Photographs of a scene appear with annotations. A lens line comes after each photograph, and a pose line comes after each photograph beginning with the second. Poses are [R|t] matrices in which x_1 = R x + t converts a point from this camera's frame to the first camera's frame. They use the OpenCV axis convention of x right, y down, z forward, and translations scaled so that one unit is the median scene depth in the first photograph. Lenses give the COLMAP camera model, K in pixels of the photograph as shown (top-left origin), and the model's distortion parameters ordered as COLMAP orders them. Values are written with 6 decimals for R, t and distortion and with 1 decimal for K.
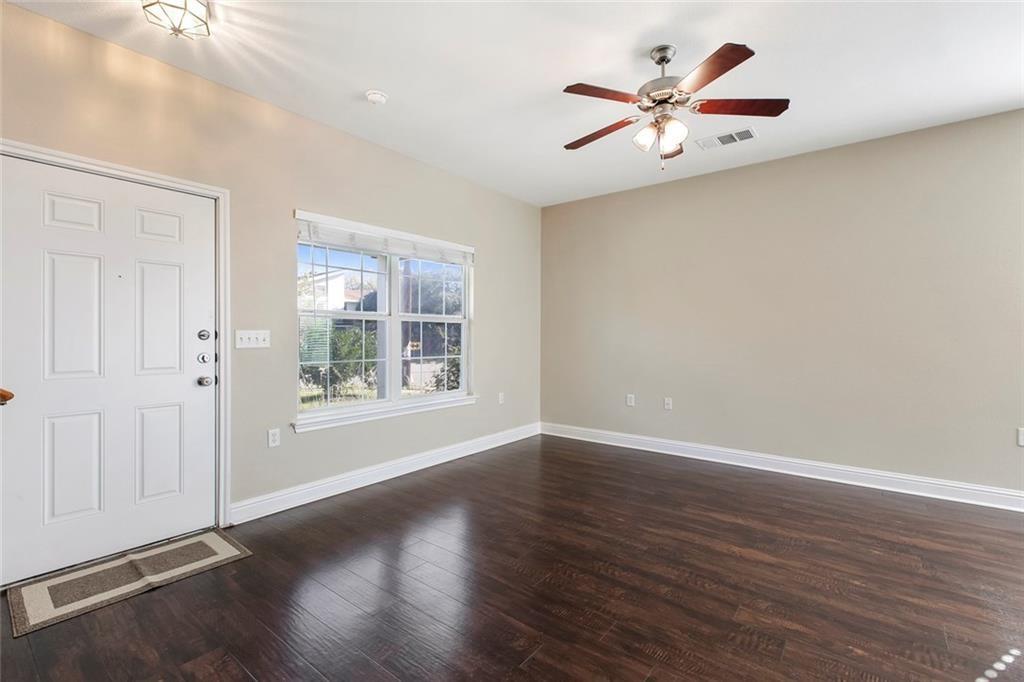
lens RADIAL K [[457.7, 0, 513.6], [0, 457.7, 338.7], [0, 0, 1]] dist [0.000110, 0.000189]
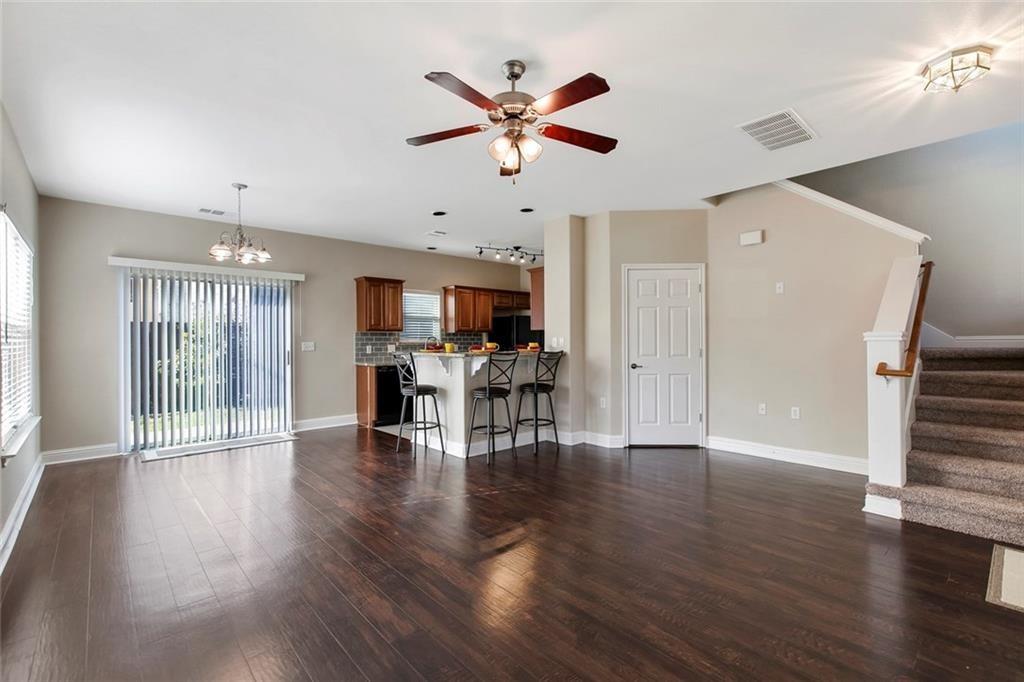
lens RADIAL K [[457.7, 0, 513.6], [0, 457.7, 338.7], [0, 0, 1]] dist [0.000110, 0.000189]
pose [[-0.985959, 0.007036, 0.166838, 0.146983], [0.007635, 0.999967, 0.002948, -0.030547], [-0.166812, 0.004181, -0.985980, 1.808990]]
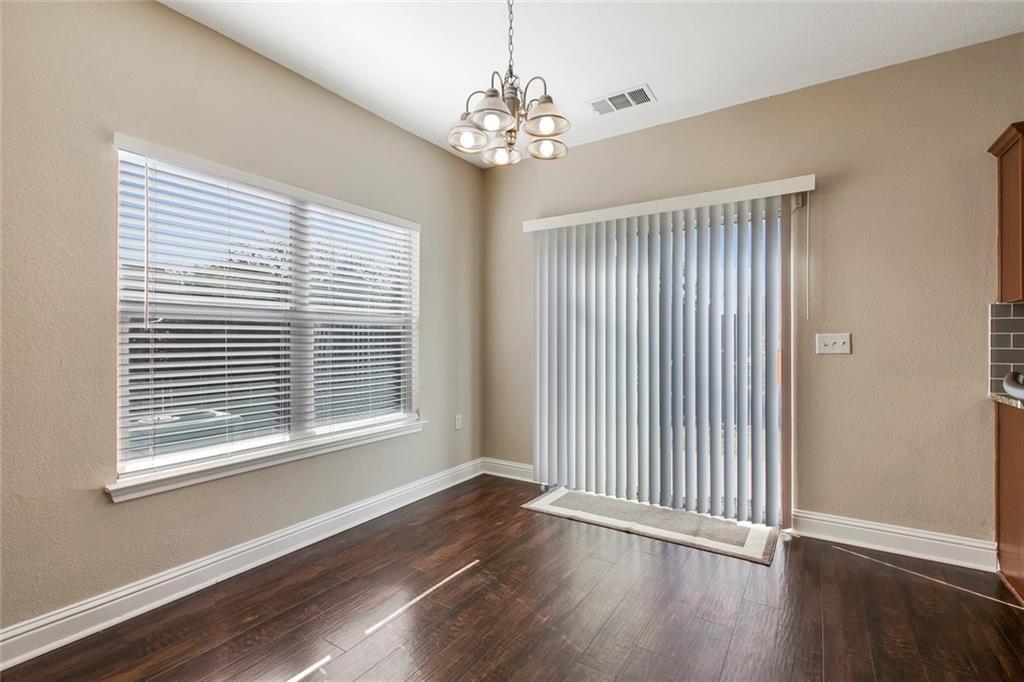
lens RADIAL K [[457.7, 0, 513.6], [0, 457.7, 338.7], [0, 0, 1]] dist [0.000110, 0.000189]
pose [[-0.092392, 0.003292, 0.995717, 0.640391], [0.006225, 0.999977, -0.002729, -0.004084], [-0.995703, 0.005946, -0.092410, 0.468012]]
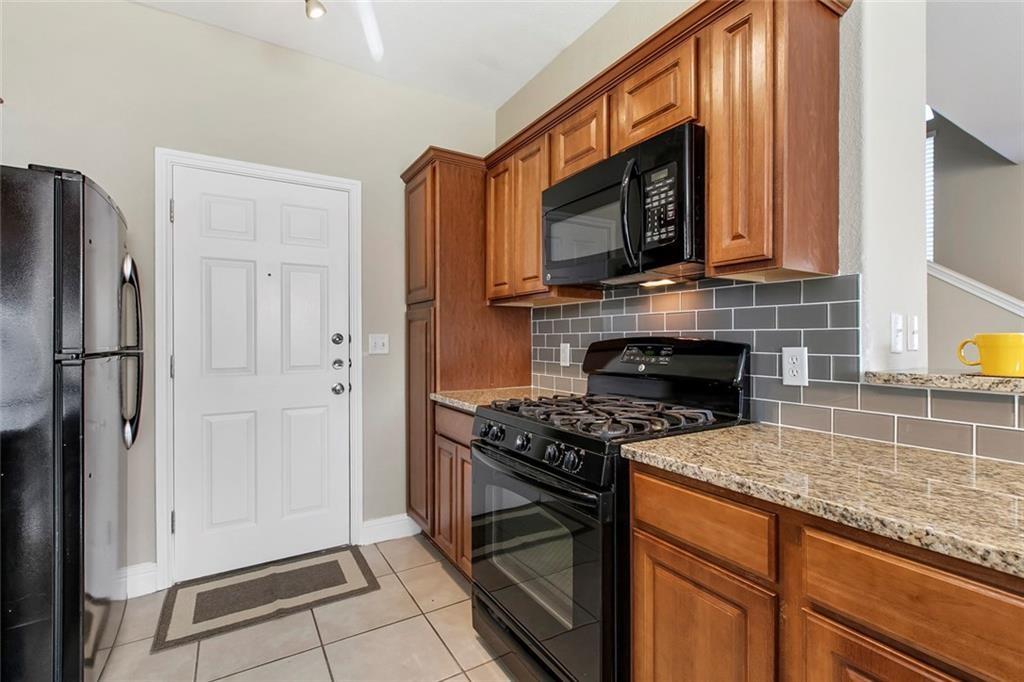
lens RADIAL K [[457.7, 0, 513.6], [0, 457.7, 338.7], [0, 0, 1]] dist [0.000110, 0.000189]
pose [[-0.353853, -0.000787, -0.935301, 0.918660], [-0.009060, 0.999956, 0.002586, 0.002365], [0.935257, 0.009389, -0.353844, -0.450121]]
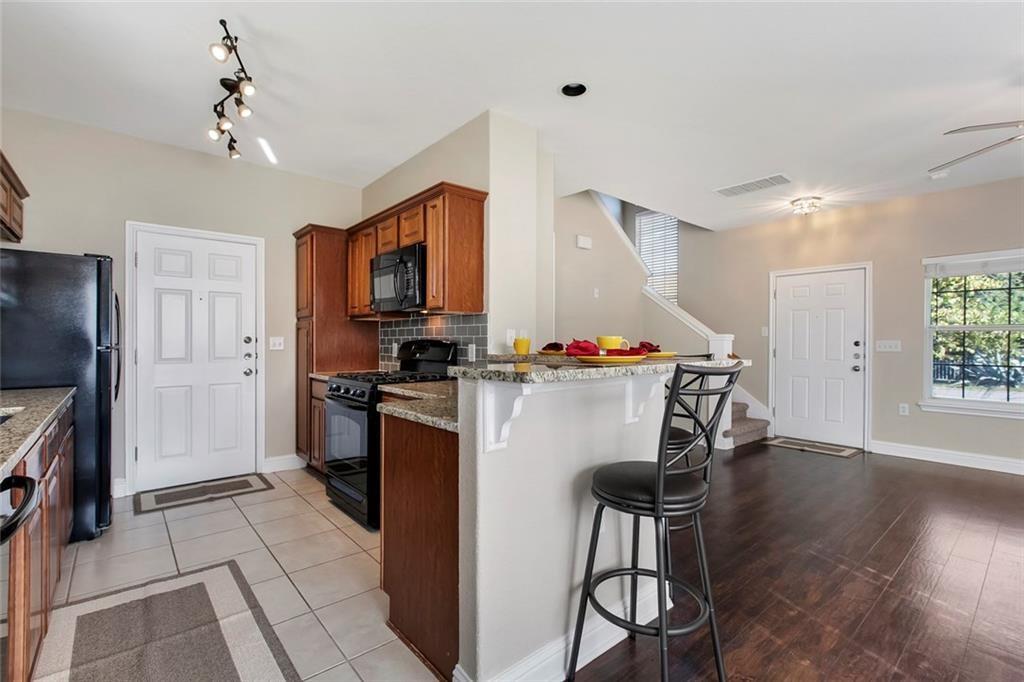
lens RADIAL K [[456.8, 0, 515.6], [0, 456.8, 341.8], [0, 0, 1]] dist [0.001773, -0.000371]
pose [[-0.195700, -0.000942, -0.980663, 1.427105], [-0.013102, 0.999913, 0.001654, 0.000619], [0.980576, 0.013172, -0.195696, -0.000320]]
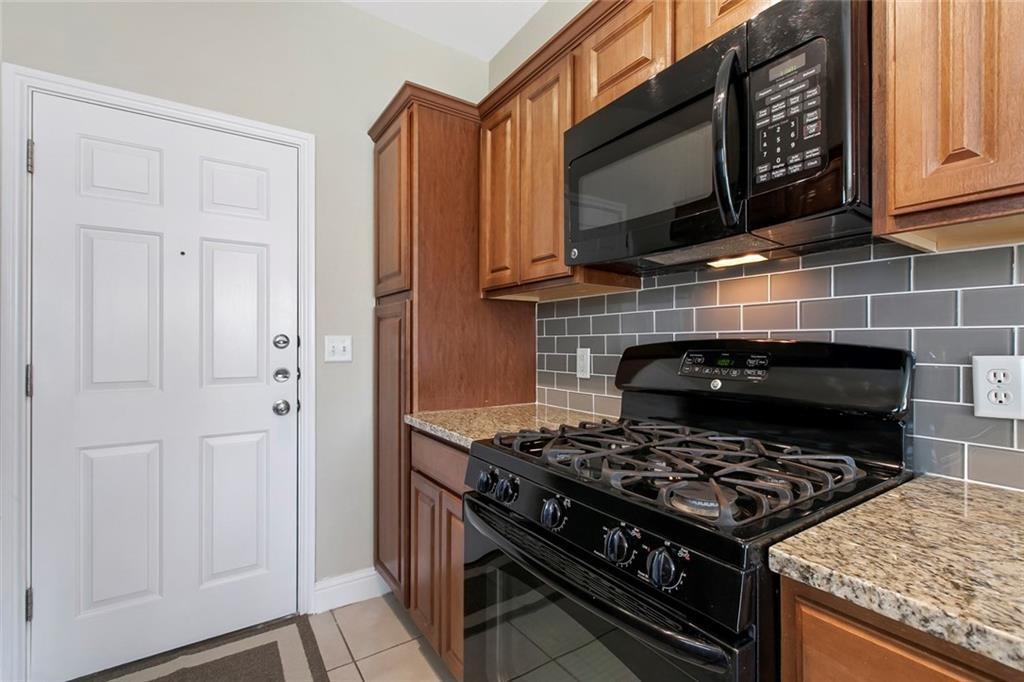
lens RADIAL K [[453.1, 0, 514.0], [0, 453.1, 342.1], [0, 0, 1]] dist [0.001411, -0.000439]
pose [[-0.312254, -0.004499, -0.949988, 0.722888], [-0.012112, 0.999926, -0.000754, 0.005515], [0.949921, 0.011271, -0.312286, -0.558692]]
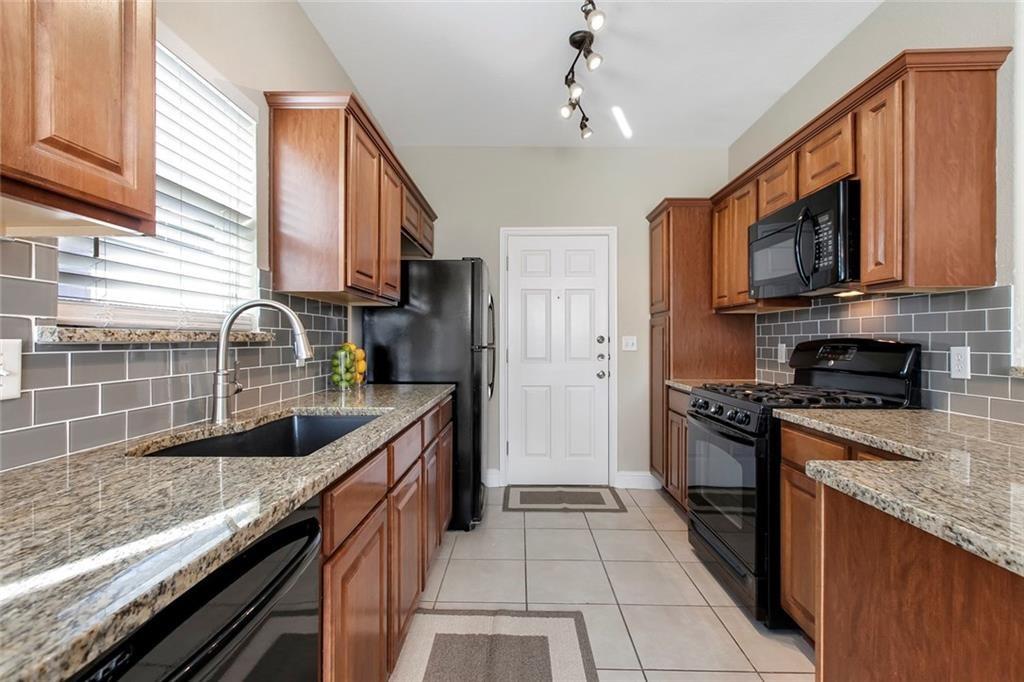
lens RADIAL K [[457.7, 0, 513.6], [0, 457.7, 338.7], [0, 0, 1]] dist [0.000110, 0.000189]
pose [[-0.799359, -0.005167, -0.600831, 1.177338], [-0.009398, 0.999948, 0.003904, 0.002809], [0.600780, 0.008767, -0.799366, -0.202083]]
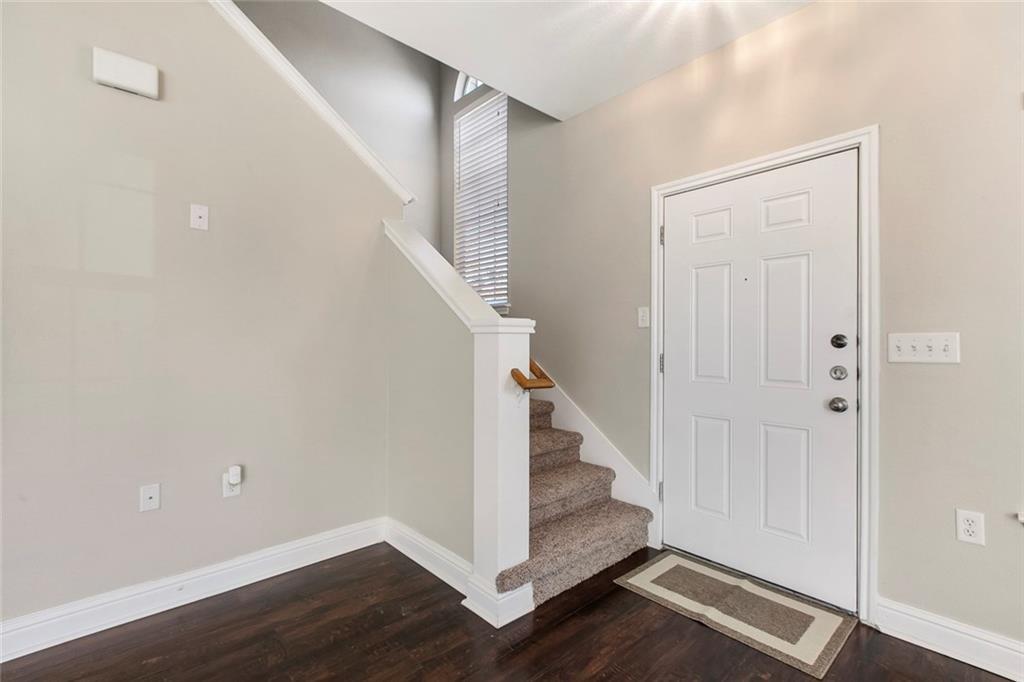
lens RADIAL K [[453.1, 0, 514.0], [0, 453.1, 342.1], [0, 0, 1]] dist [0.001411, -0.000439]
pose [[-0.162246, -0.003025, -0.986746, 0.120661], [-0.010344, 0.999946, -0.001365, -0.000450], [0.986696, 0.009986, -0.162268, 0.607317]]
